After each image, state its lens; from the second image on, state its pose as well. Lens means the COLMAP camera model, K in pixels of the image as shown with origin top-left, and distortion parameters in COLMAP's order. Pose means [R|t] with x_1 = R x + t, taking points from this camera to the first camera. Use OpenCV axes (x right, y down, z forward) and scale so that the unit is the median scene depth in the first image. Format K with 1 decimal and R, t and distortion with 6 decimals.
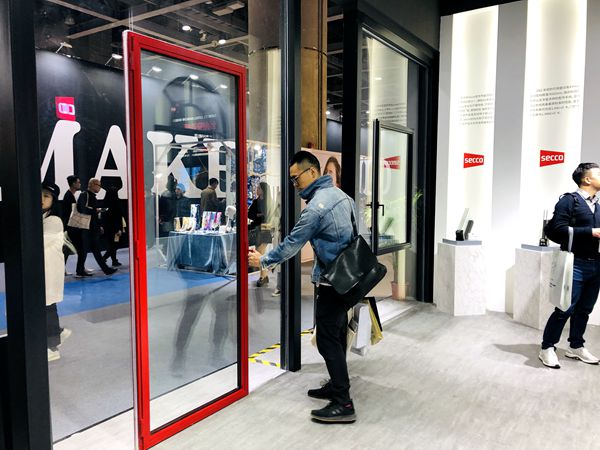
lens RADIAL K [[487.5, 0, 299.2], [0, 487.5, 222.9], [0, 0, 1]] dist [0.027963, 0.006008]
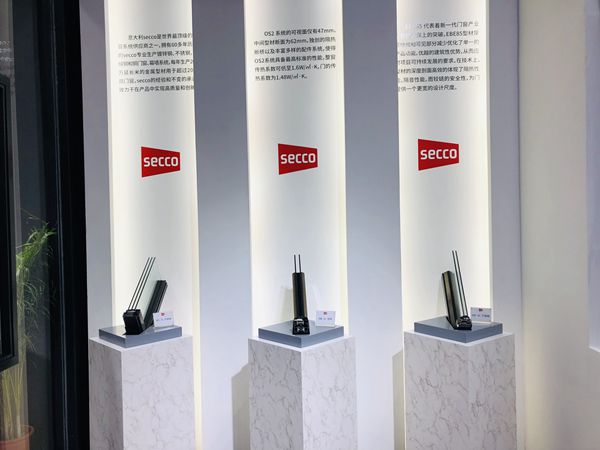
lens RADIAL K [[487.5, 0, 299.4], [0, 487.5, 225.0], [0, 0, 1]] dist [0.027963, 0.006008]
pose [[0.852582, -0.030771, 0.521687, 0.228573], [0.061978, 0.997173, -0.042473, -0.034790], [-0.518905, 0.068545, 0.852079, 0.537377]]
